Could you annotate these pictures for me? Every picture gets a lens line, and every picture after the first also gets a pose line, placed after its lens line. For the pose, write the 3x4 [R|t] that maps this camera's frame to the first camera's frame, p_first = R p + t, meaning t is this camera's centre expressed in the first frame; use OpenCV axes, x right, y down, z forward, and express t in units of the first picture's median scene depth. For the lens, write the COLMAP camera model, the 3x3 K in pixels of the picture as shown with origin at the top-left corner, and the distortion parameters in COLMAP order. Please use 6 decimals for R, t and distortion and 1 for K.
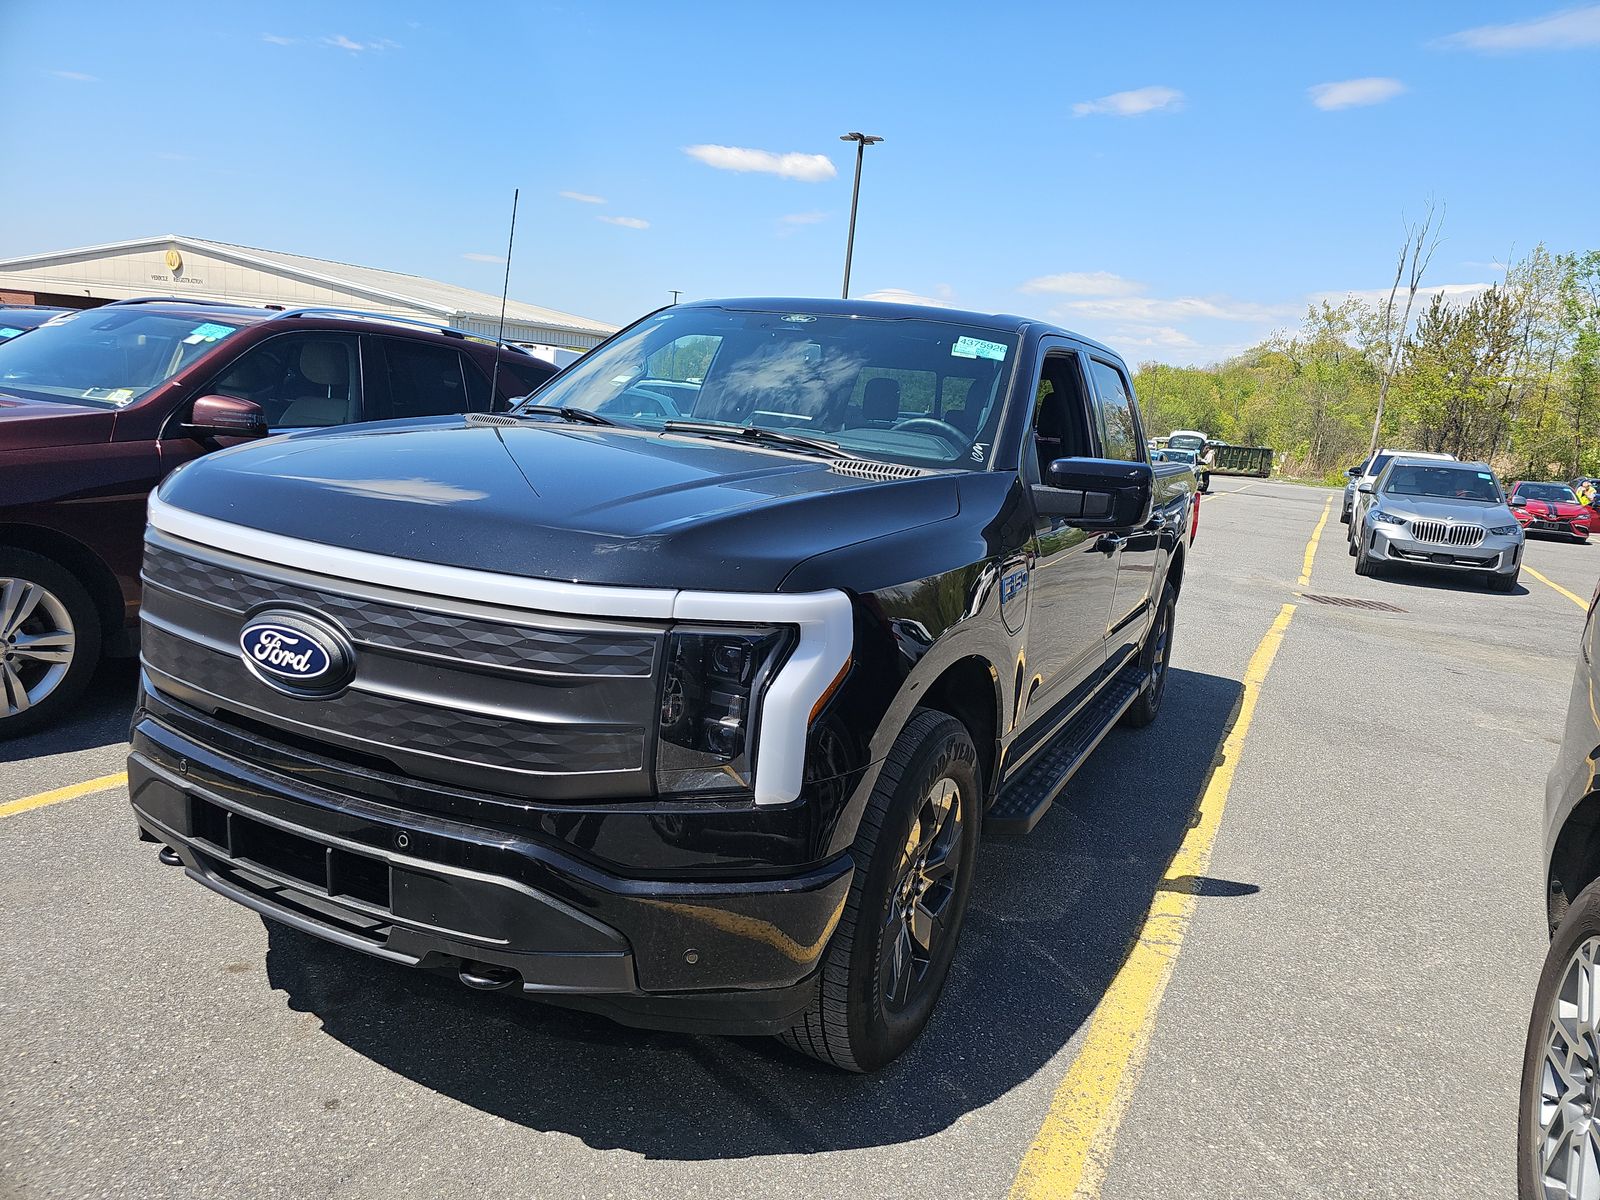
lens RADIAL K [[1049.7, 0, 809.9], [0, 1049.7, 612.8], [0, 0, 1]] dist [0.059300, -0.055266]
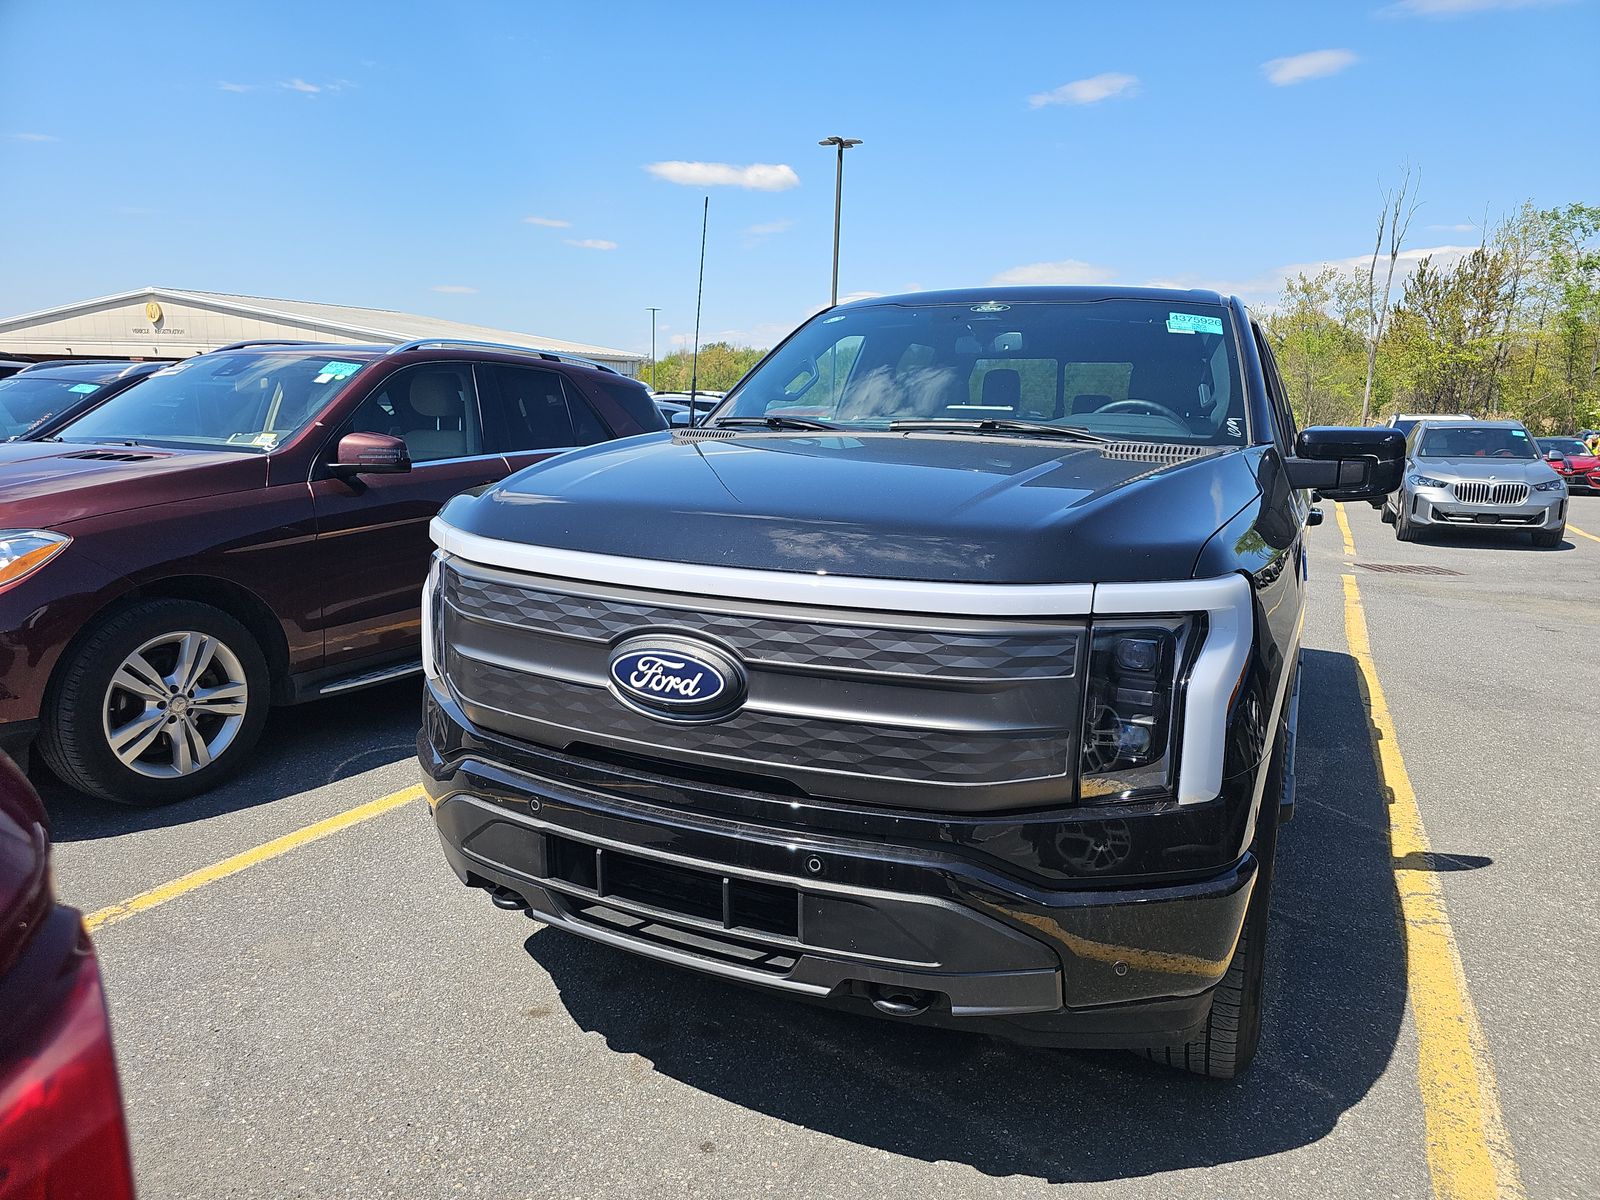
lens RADIAL K [[1054.4, 0, 808.2], [0, 1054.4, 611.4], [0, 0, 1]] dist [0.049903, -0.046515]
pose [[0.997533, -0.070160, 0.002411, -0.218363], [0.070178, 0.997500, -0.008300, -0.003554], [-0.001823, 0.008448, 0.999963, 0.025315]]
